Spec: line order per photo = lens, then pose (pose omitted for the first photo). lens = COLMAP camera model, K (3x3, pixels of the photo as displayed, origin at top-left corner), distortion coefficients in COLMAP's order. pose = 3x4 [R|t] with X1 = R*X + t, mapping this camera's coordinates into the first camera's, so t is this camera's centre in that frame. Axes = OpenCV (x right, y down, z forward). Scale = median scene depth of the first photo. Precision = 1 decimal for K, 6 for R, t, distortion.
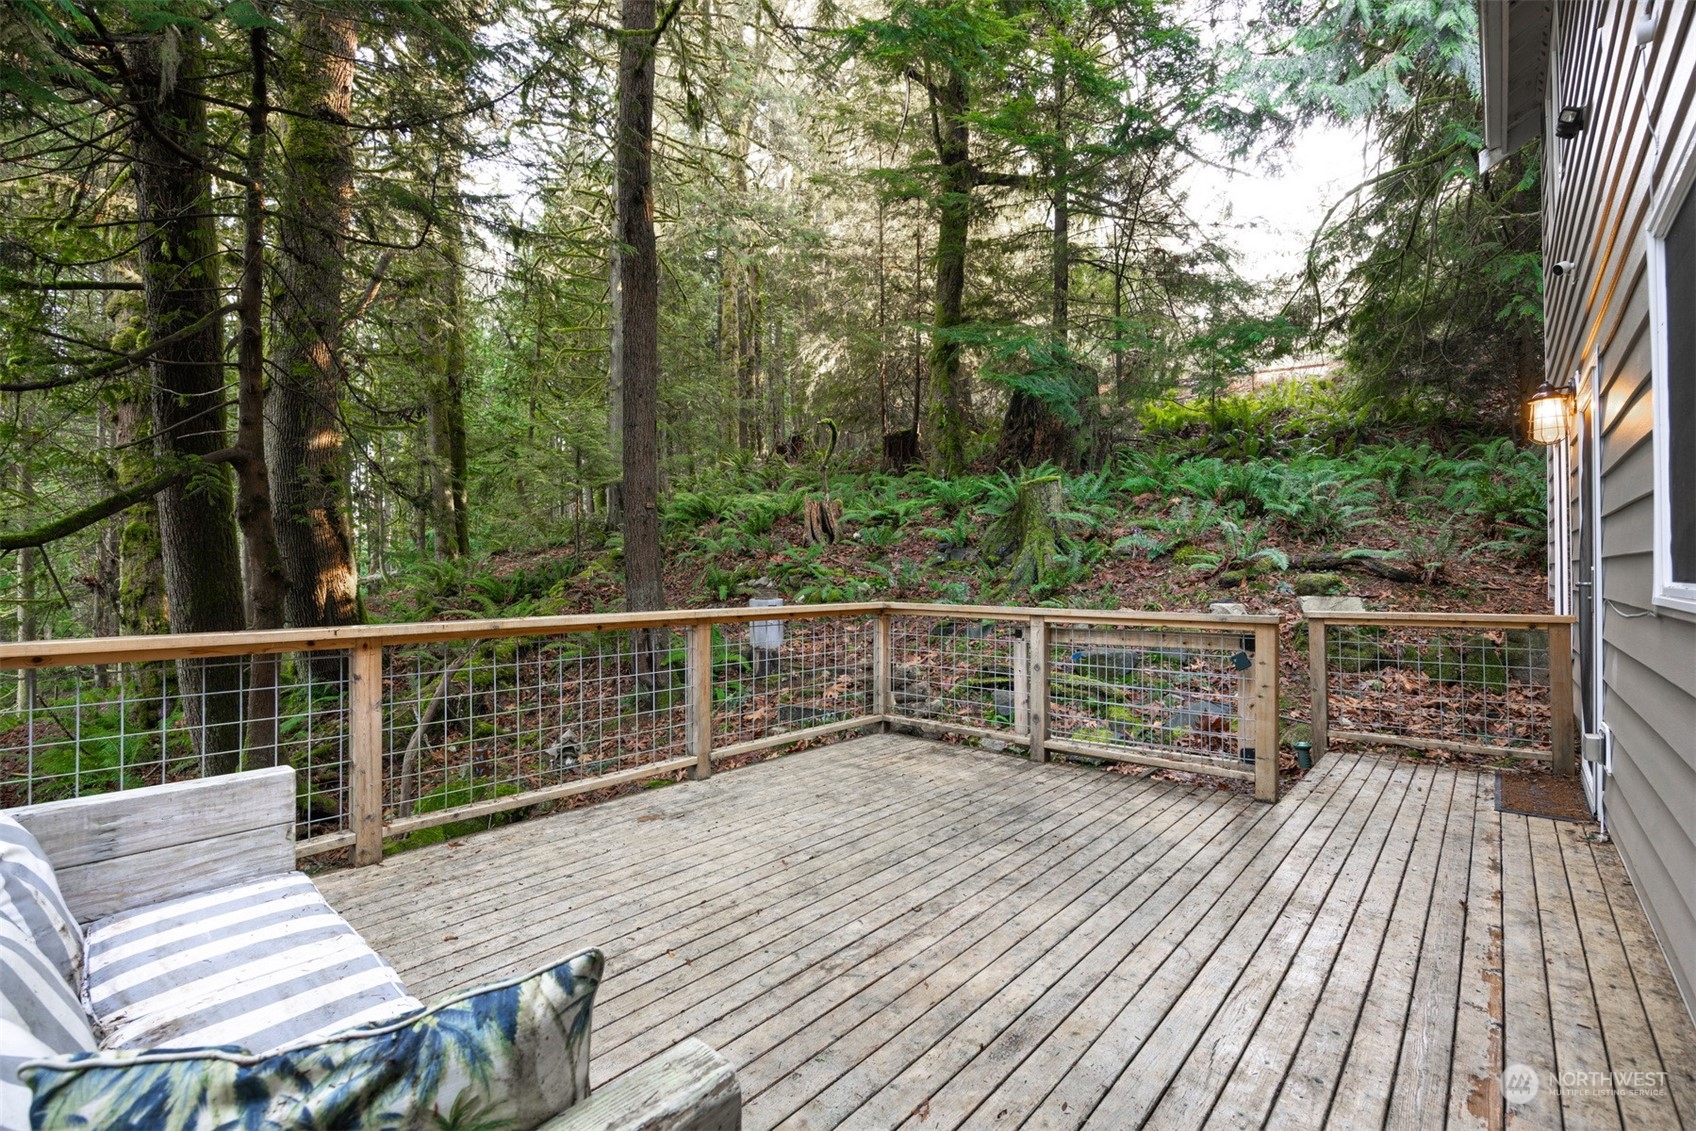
lens RADIAL K [[745.2, 0, 864.8], [0, 745.2, 546.1], [0, 0, 1]] dist [-0.018224, 0.000422]
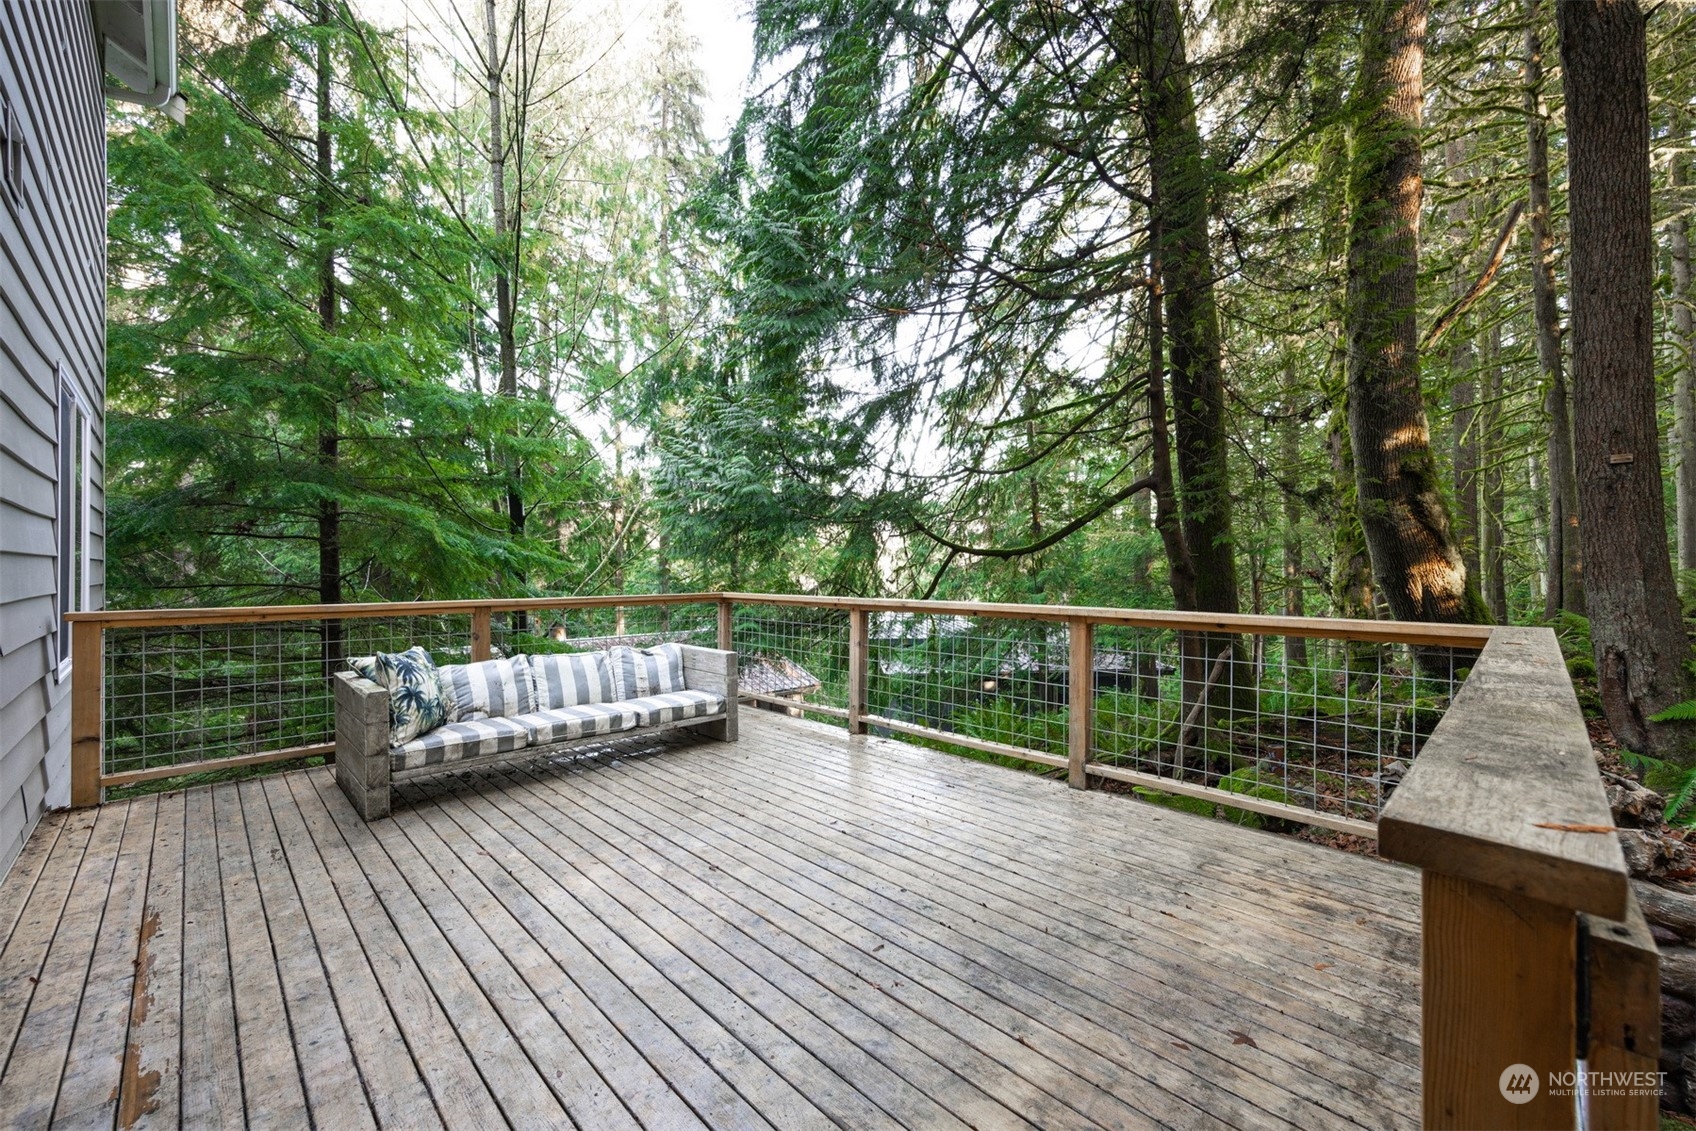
lens RADIAL K [[672.6, 0, 848.0], [0, 672.6, 565.5], [0, 0, 1]] dist [-0.000137, -0.000225]
pose [[-0.086729, -0.002924, -0.996228, 0.877031], [0.036023, 0.999333, -0.006069, 0.038906], [0.995580, -0.036414, -0.086565, 1.077270]]
